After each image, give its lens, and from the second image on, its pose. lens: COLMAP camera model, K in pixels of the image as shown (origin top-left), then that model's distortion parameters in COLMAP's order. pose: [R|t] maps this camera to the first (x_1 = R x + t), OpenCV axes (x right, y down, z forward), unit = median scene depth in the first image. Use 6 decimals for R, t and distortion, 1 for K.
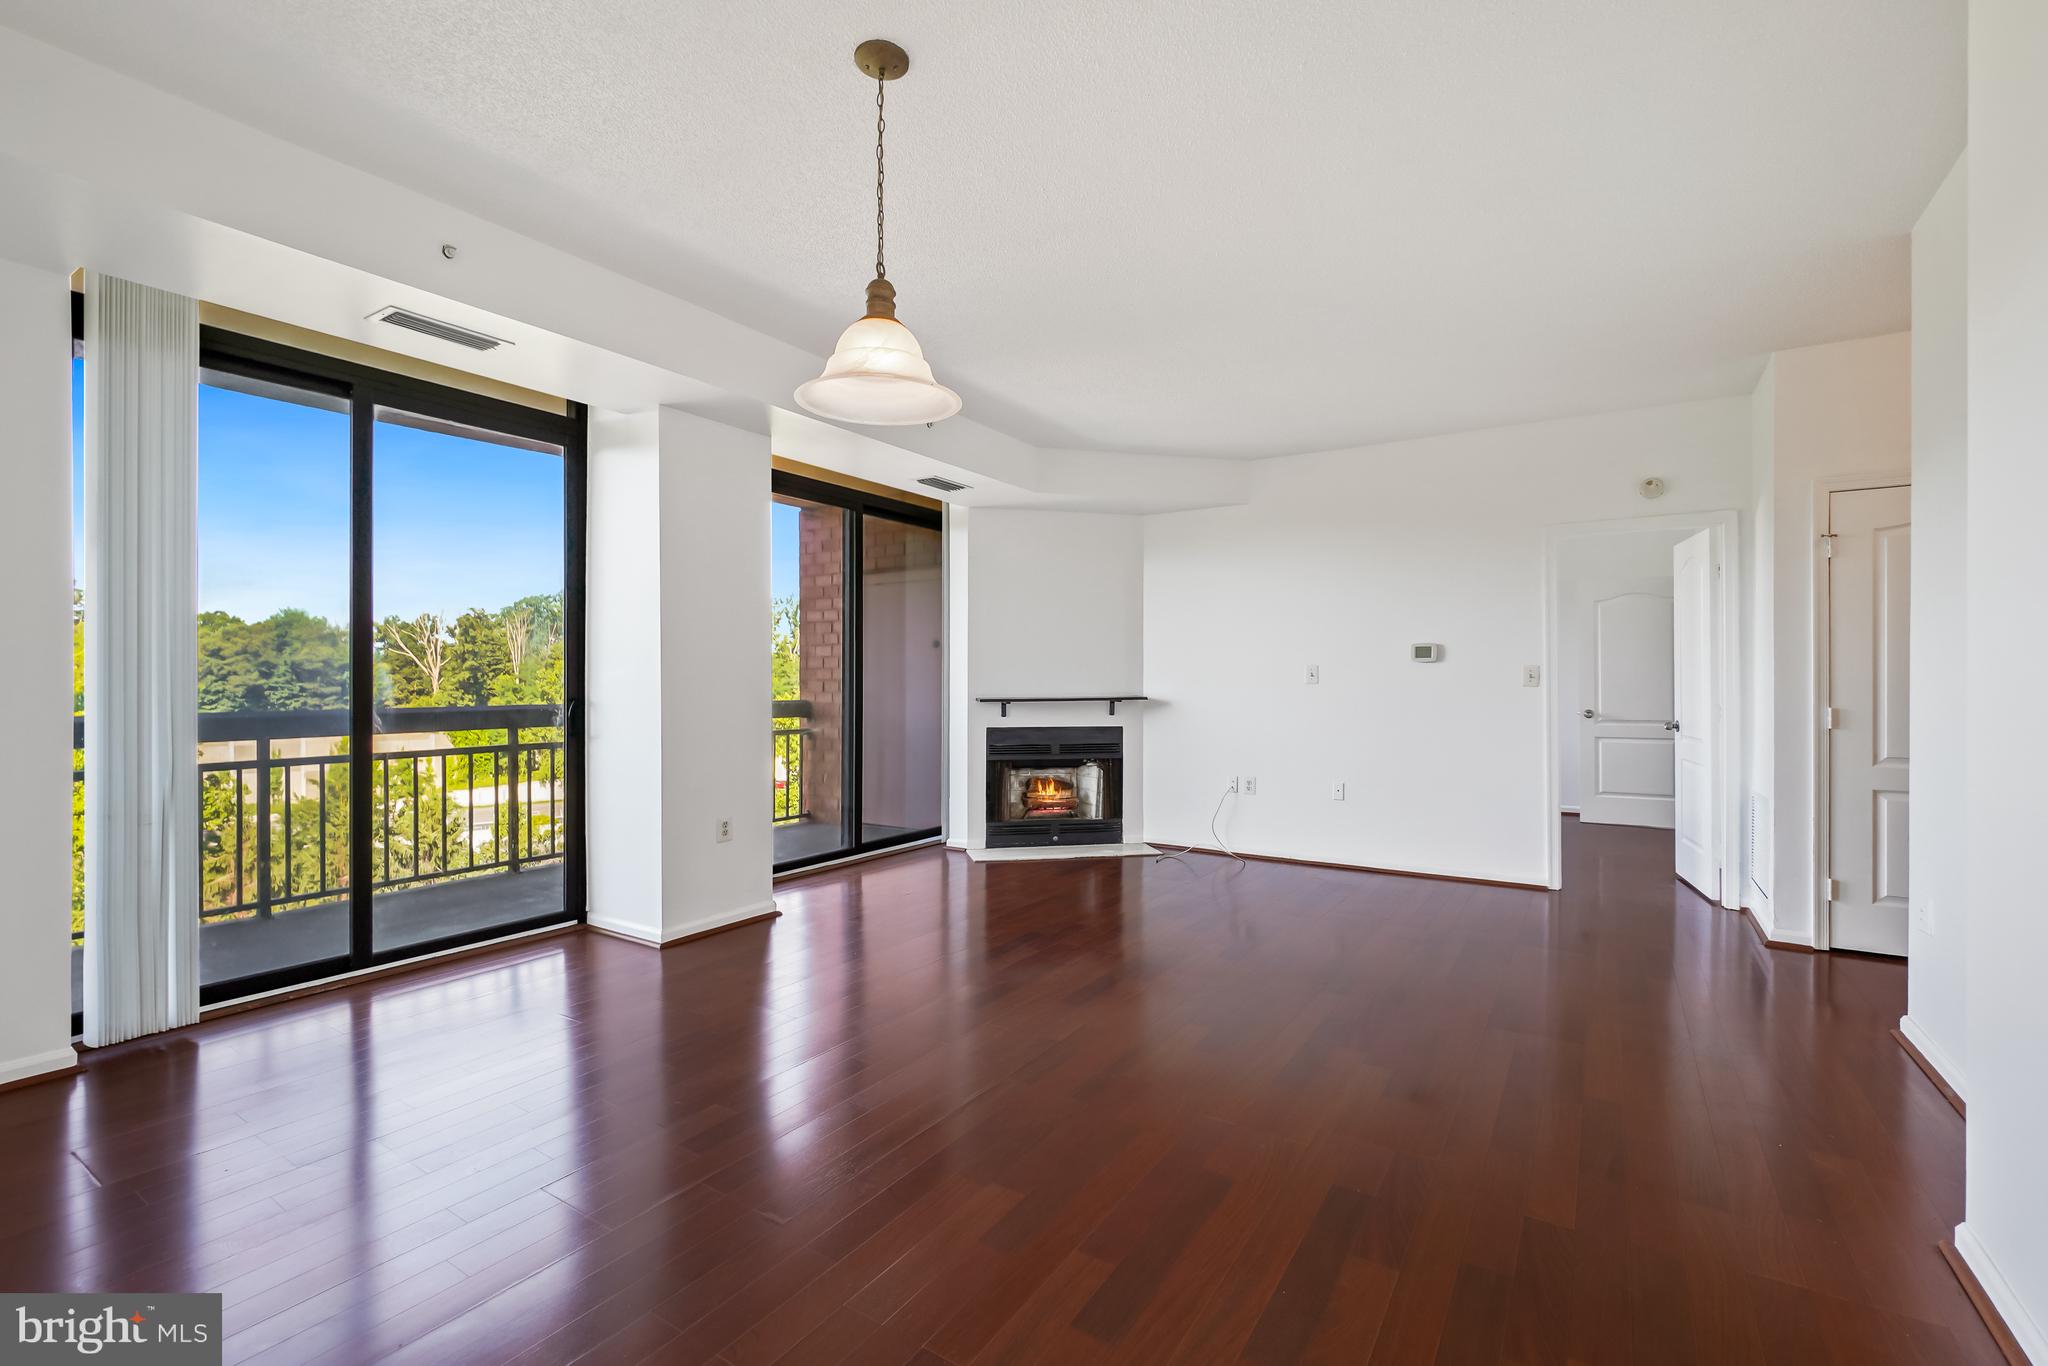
lens RADIAL K [[878.2, 0, 1024.0], [0, 878.2, 683.0], [0, 0, 1]] dist [-0.000471, 0.000493]
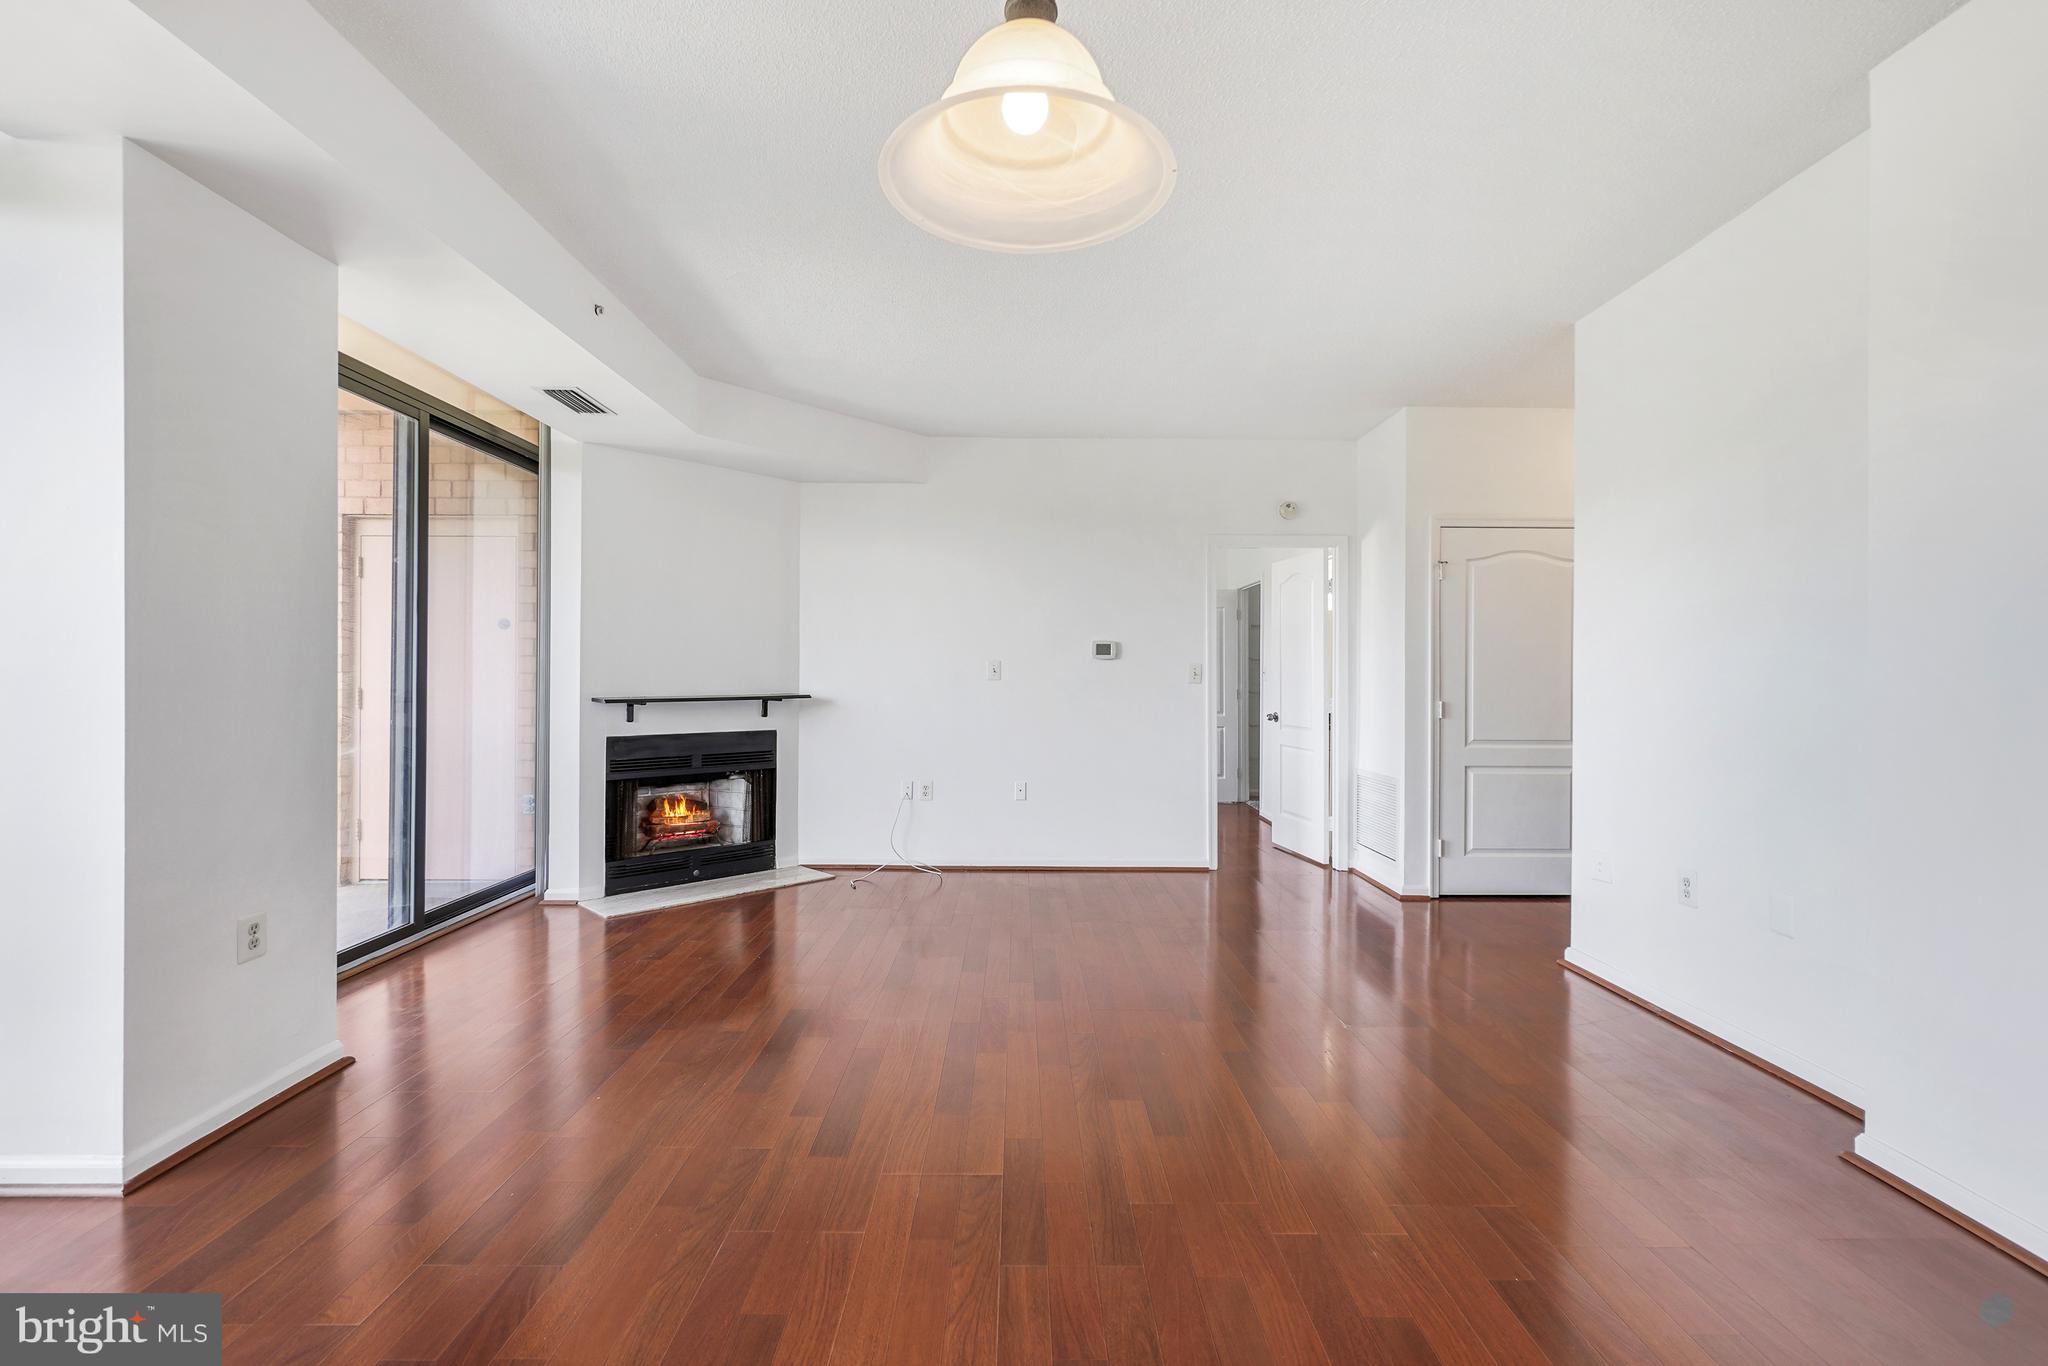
lens RADIAL K [[878.2, 0, 1024.0], [0, 878.2, 683.0], [0, 0, 1]] dist [-0.000471, 0.000493]
pose [[0.840453, 0.001042, 0.541883, -0.150981], [-0.003989, 0.999983, 0.004264, -0.000282], [-0.541870, -0.005746, 0.840443, 0.171641]]
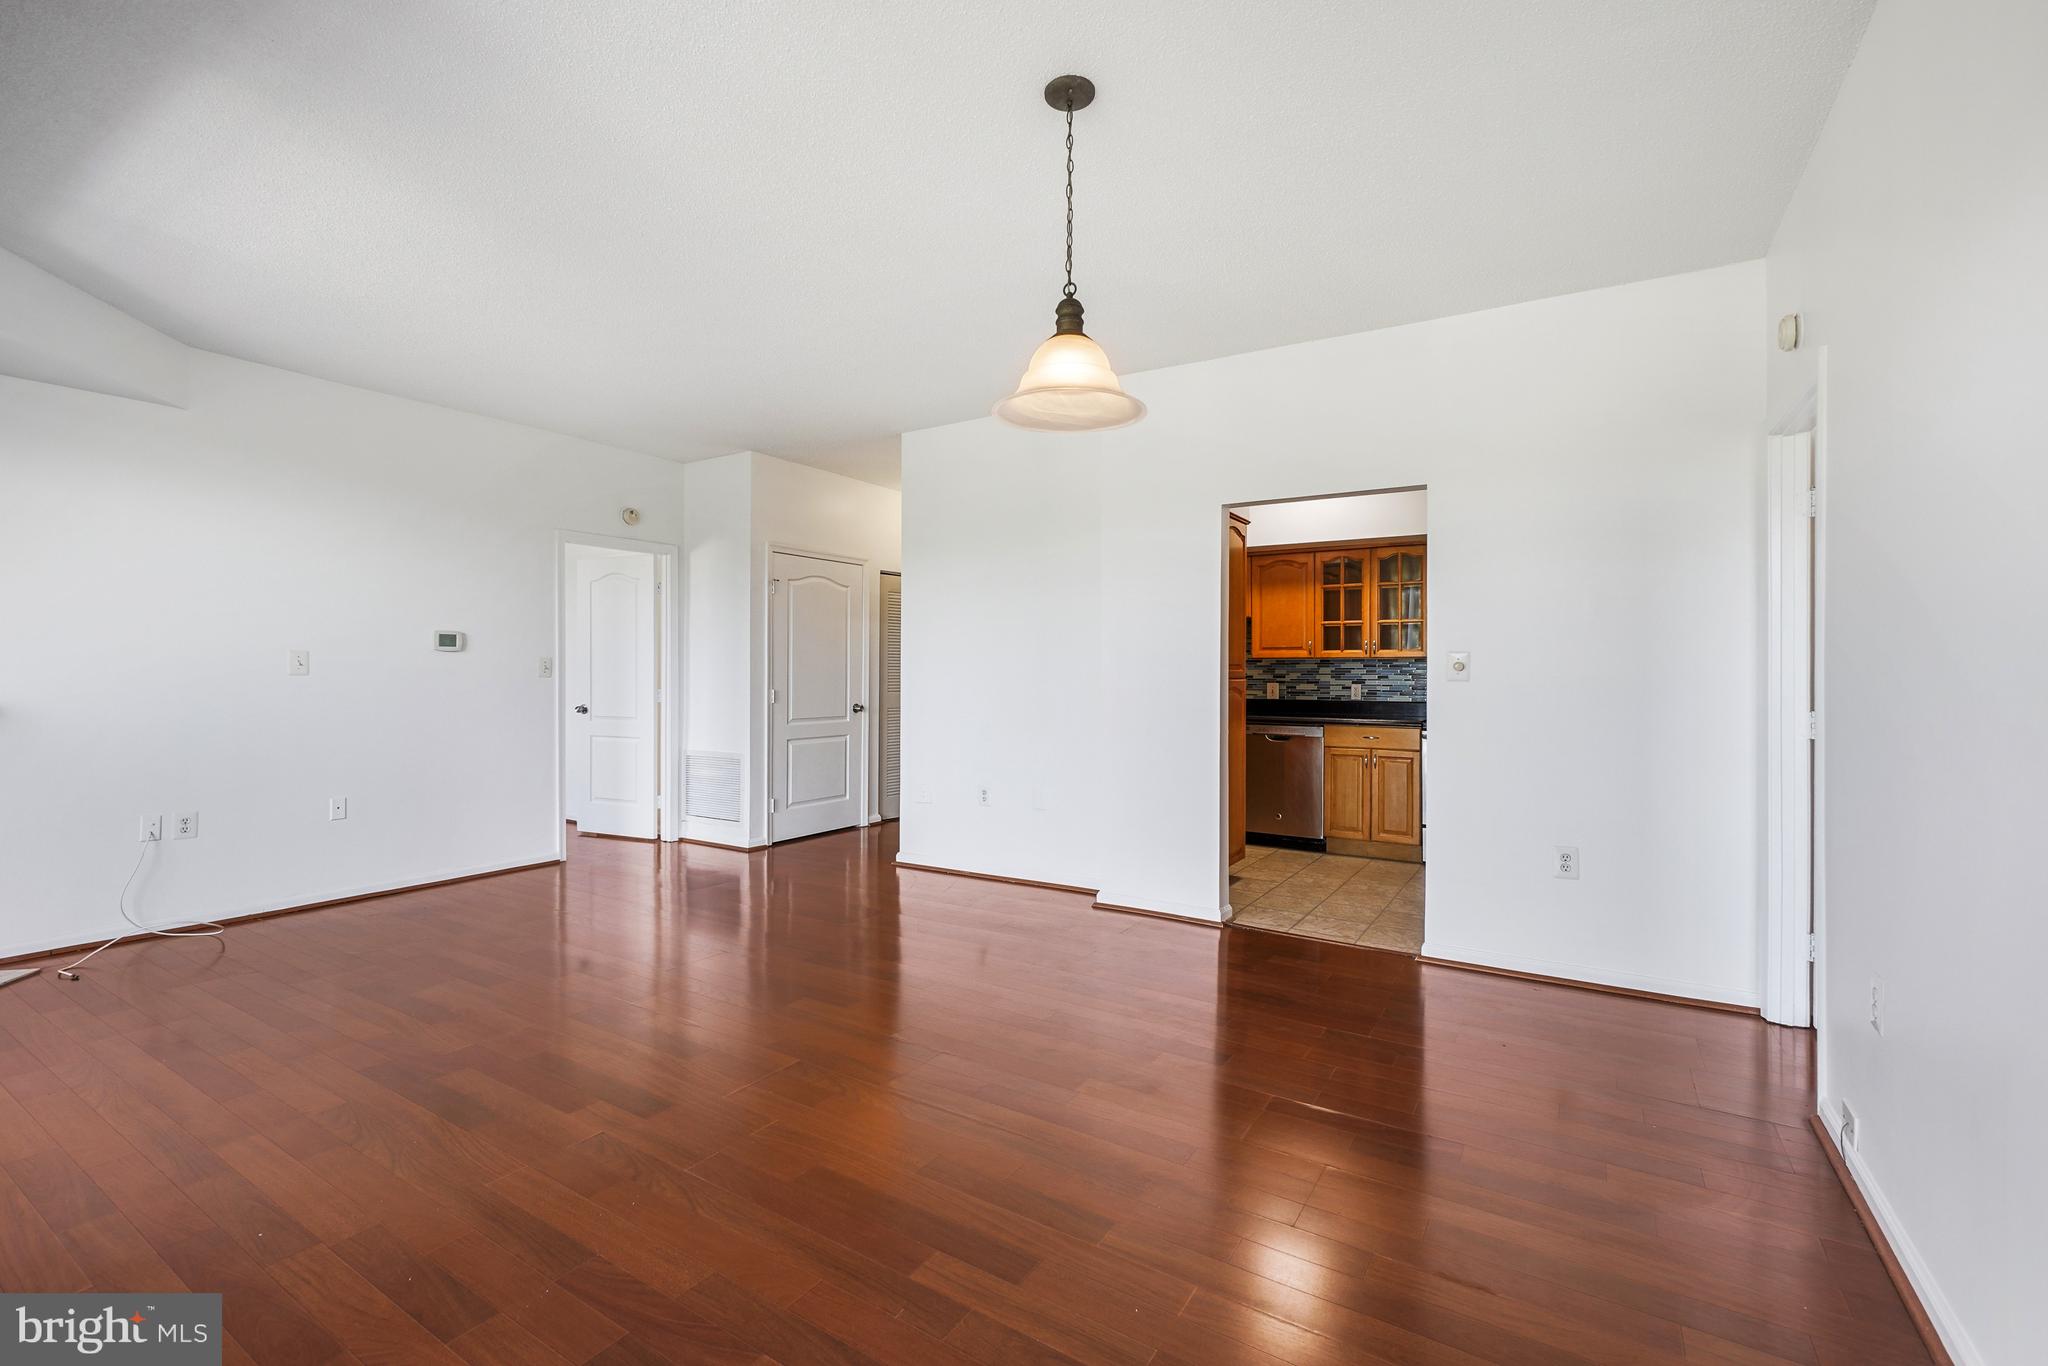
lens RADIAL K [[913.3, 0, 983.8], [0, 913.3, 673.0], [0, 0, 1]] dist [-0.000122, 0.020630]
pose [[0.020918, -0.001009, 0.999781, -0.433731], [-0.000353, 0.999999, 0.001016, -0.001704], [-0.999781, -0.000375, 0.020917, 0.363566]]
